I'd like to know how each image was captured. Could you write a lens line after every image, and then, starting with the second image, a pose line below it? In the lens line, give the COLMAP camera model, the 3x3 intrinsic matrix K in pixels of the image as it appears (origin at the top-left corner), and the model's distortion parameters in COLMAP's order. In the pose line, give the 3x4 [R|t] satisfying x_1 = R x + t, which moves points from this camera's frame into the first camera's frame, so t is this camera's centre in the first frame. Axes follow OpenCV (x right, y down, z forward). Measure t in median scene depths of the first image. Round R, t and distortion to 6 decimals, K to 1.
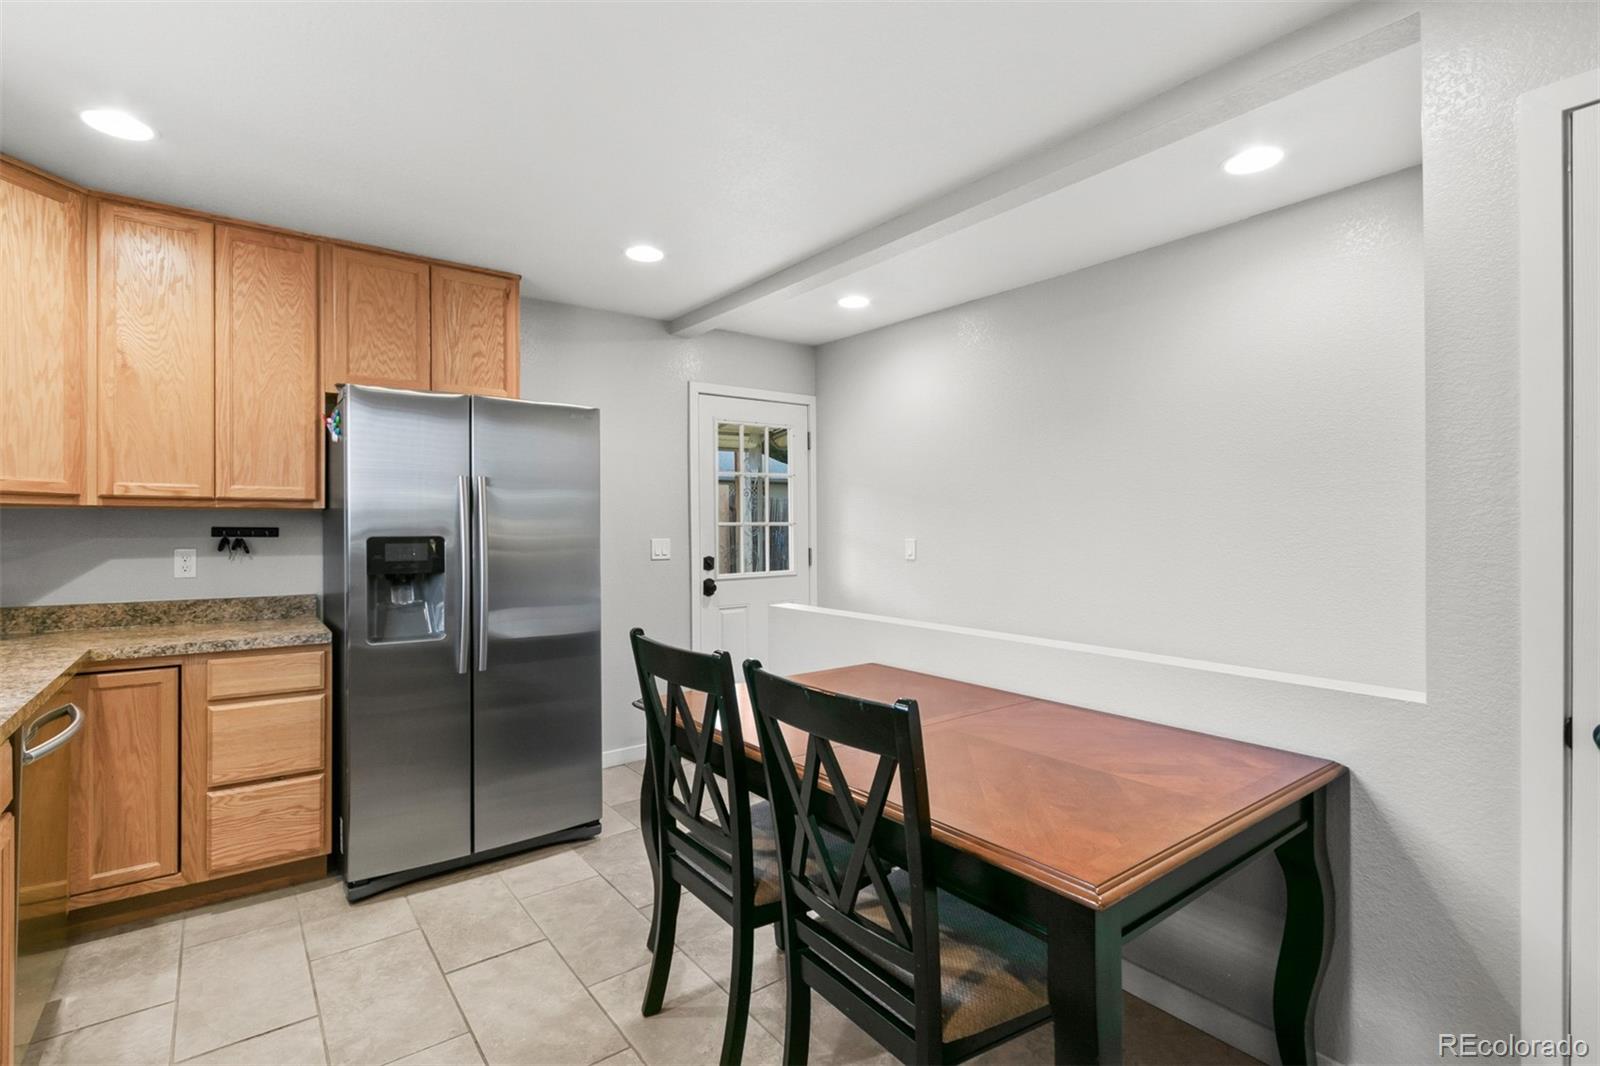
lens RADIAL K [[740.2, 0, 775.7], [0, 740.2, 530.2], [0, 0, 1]] dist [-0.000767, -0.000247]
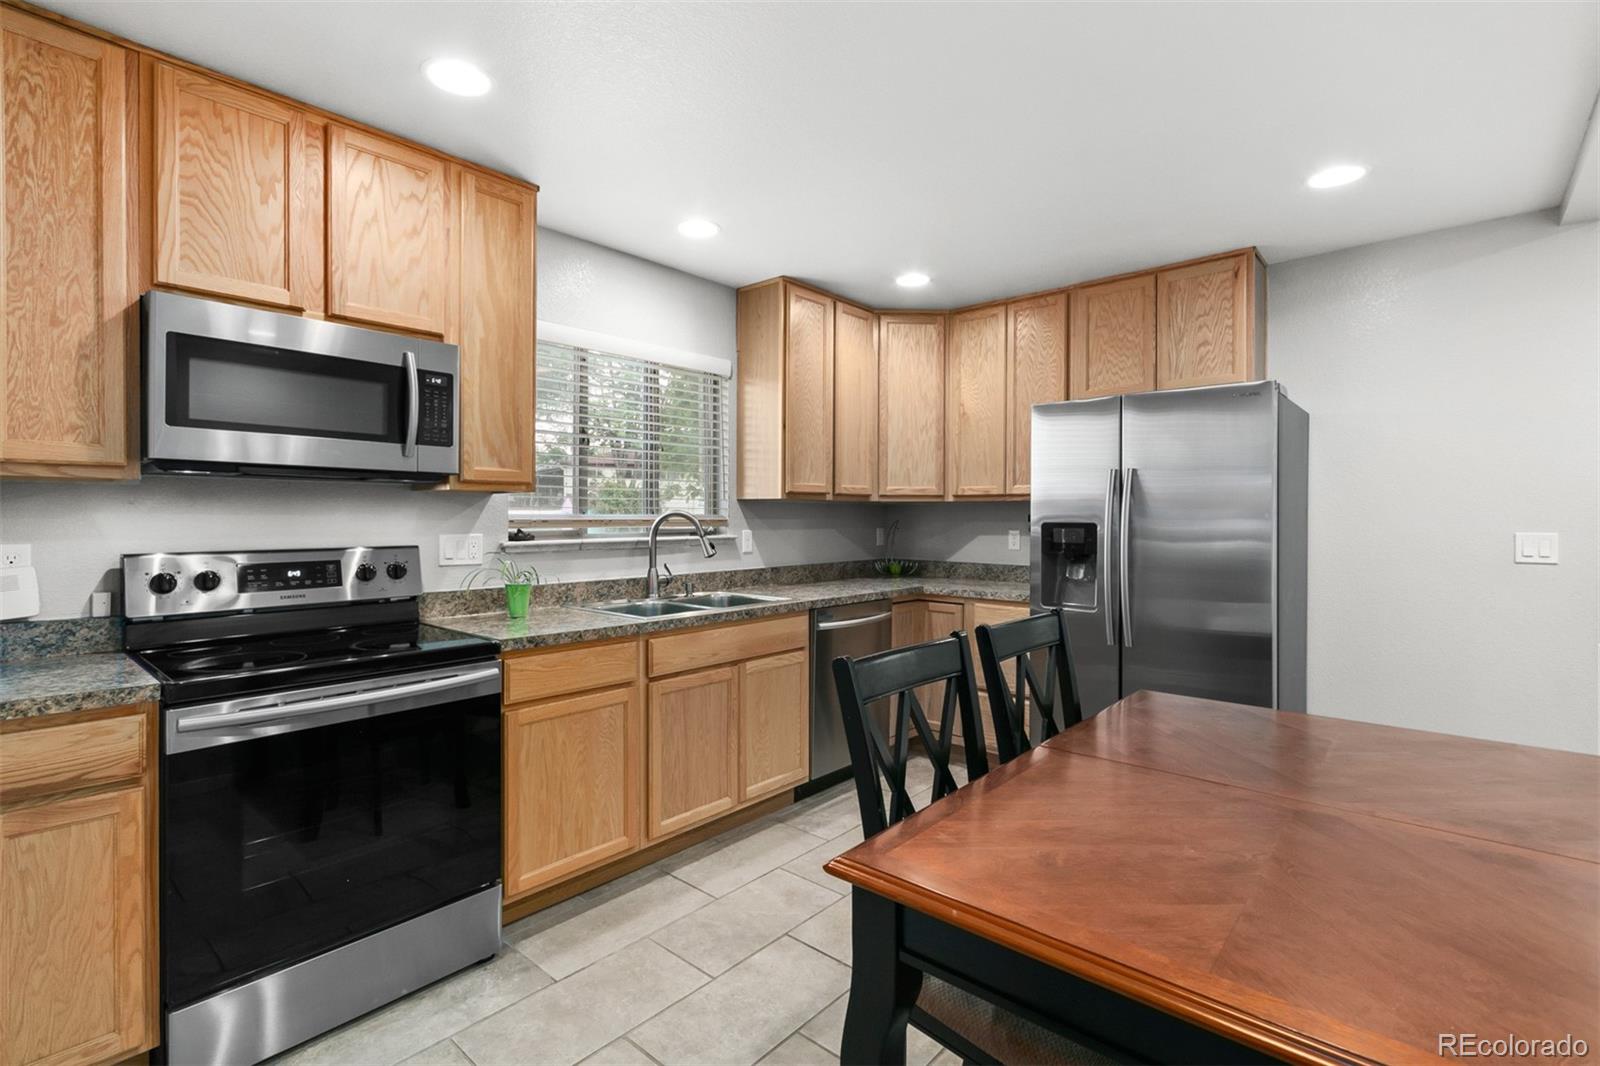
lens RADIAL K [[740.2, 0, 771.9], [0, 740.2, 517.0], [0, 0, 1]] dist [-0.000767, -0.000247]
pose [[0.189940, 0.002569, -0.981792, 0.561230], [-0.005274, 0.999985, 0.001596, 0.000142], [0.981782, 0.004875, 0.189951, 0.272239]]
